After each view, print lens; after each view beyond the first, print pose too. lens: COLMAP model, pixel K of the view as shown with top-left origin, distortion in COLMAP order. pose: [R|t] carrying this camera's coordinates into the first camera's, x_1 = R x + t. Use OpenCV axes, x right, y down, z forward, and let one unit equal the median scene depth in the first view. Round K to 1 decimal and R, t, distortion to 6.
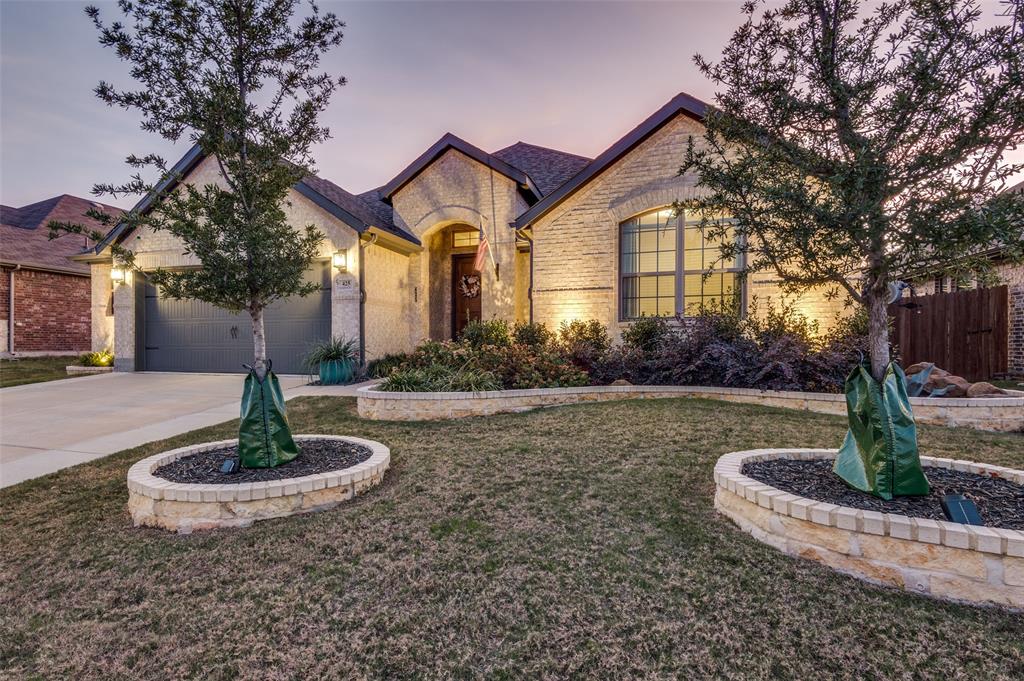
lens RADIAL K [[481.6, 0, 510.8], [0, 481.6, 313.5], [0, 0, 1]] dist [0.018720, -0.000261]
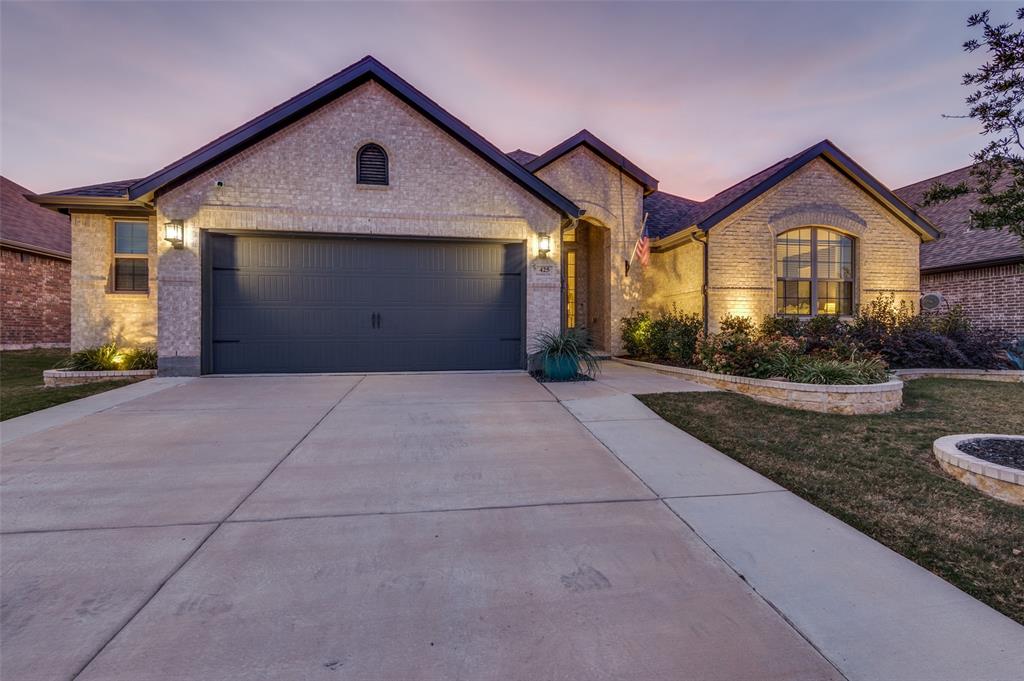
lens RADIAL K [[410.8, 0, 511.3], [0, 410.8, 307.2], [0, 0, 1]] dist [0.014936, -0.000014]
pose [[0.899539, 0.028532, 0.435908, -0.664195], [-0.027478, 0.999584, -0.008725, 0.016215], [-0.435976, -0.004129, 0.899949, 0.287750]]
